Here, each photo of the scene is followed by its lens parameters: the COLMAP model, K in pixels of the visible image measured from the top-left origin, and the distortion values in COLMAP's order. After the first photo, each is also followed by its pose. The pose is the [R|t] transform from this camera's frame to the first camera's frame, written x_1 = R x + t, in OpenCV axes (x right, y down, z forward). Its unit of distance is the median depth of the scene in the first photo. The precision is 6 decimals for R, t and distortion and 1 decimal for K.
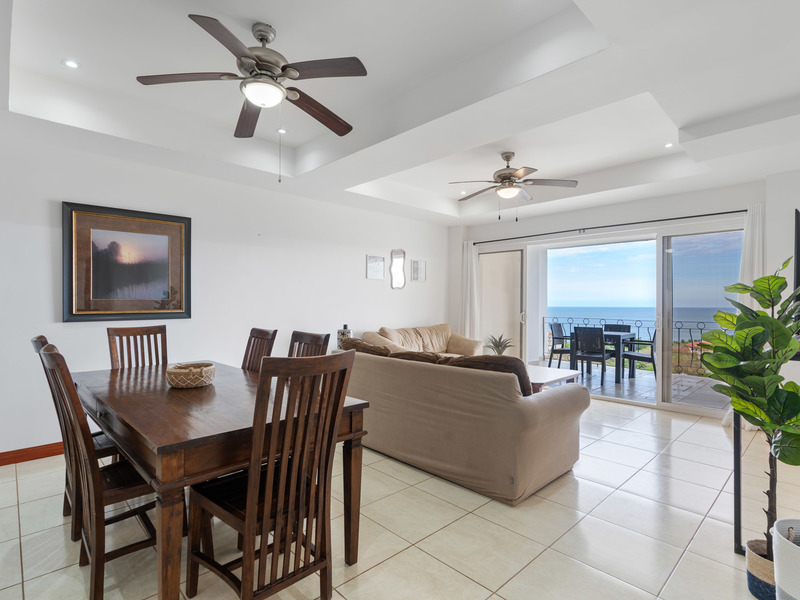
lens RADIAL K [[415.6, 0, 401.8], [0, 415.6, 303.2], [0, 0, 1]] dist [-0.003531, 0.005283]
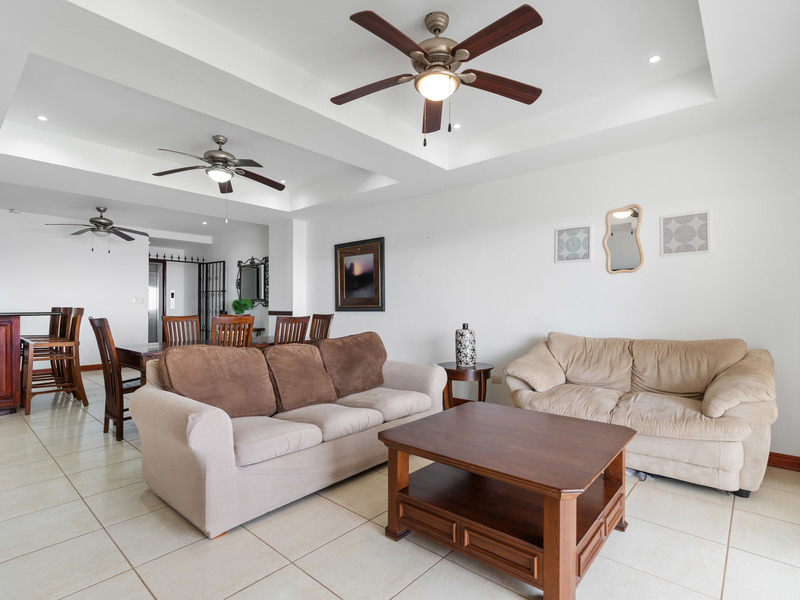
lens RADIAL K [[415.6, 0, 400.1], [0, 415.6, 301.8], [0, 0, 1]] dist [-0.003531, 0.005283]
pose [[0.080375, -0.006065, -0.996746, 0.861756], [0.002878, 0.999979, -0.005852, 0.013228], [0.996761, -0.002399, 0.080390, 0.972609]]
